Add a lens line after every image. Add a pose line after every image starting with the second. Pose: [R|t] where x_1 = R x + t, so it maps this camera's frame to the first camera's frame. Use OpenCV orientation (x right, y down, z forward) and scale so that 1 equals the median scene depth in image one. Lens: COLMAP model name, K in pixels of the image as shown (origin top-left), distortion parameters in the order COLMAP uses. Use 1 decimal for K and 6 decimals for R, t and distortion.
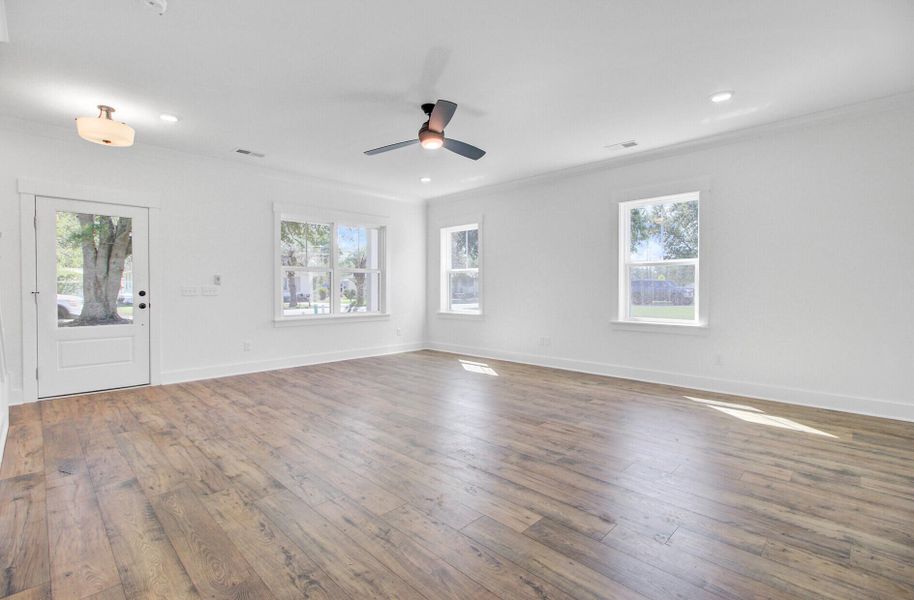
lens RADIAL K [[414.3, 0, 460.1], [0, 414.3, 296.9], [0, 0, 1]] dist [0.004317, -0.000446]
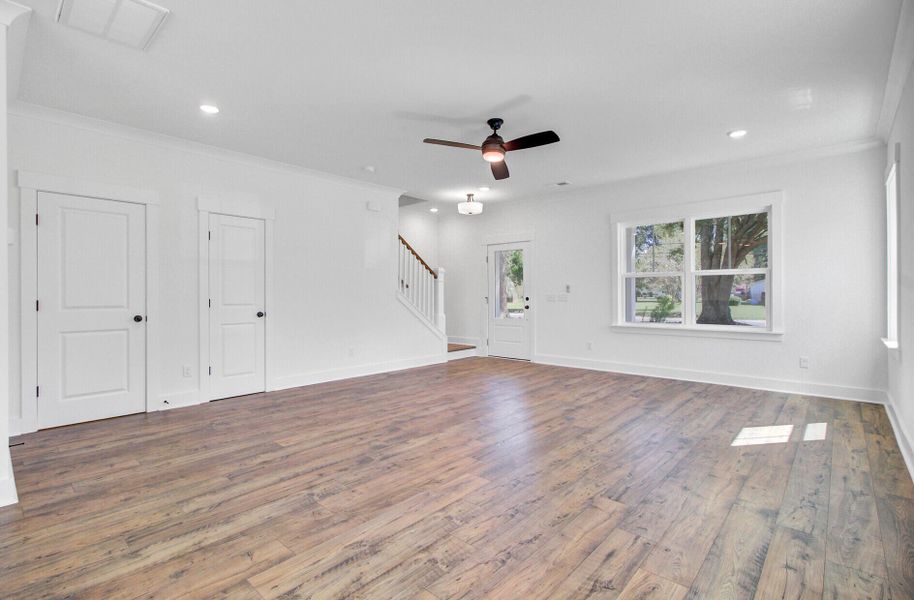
lens RADIAL K [[434.0, 0, 456.8], [0, 434.0, 299.4], [0, 0, 1]] dist [-0.000196, 0.002019]
pose [[0.027896, 0.010338, -0.999557, 1.446156], [-0.014646, 0.999843, 0.009933, -0.033650], [0.999504, 0.014362, 0.028043, 1.258706]]
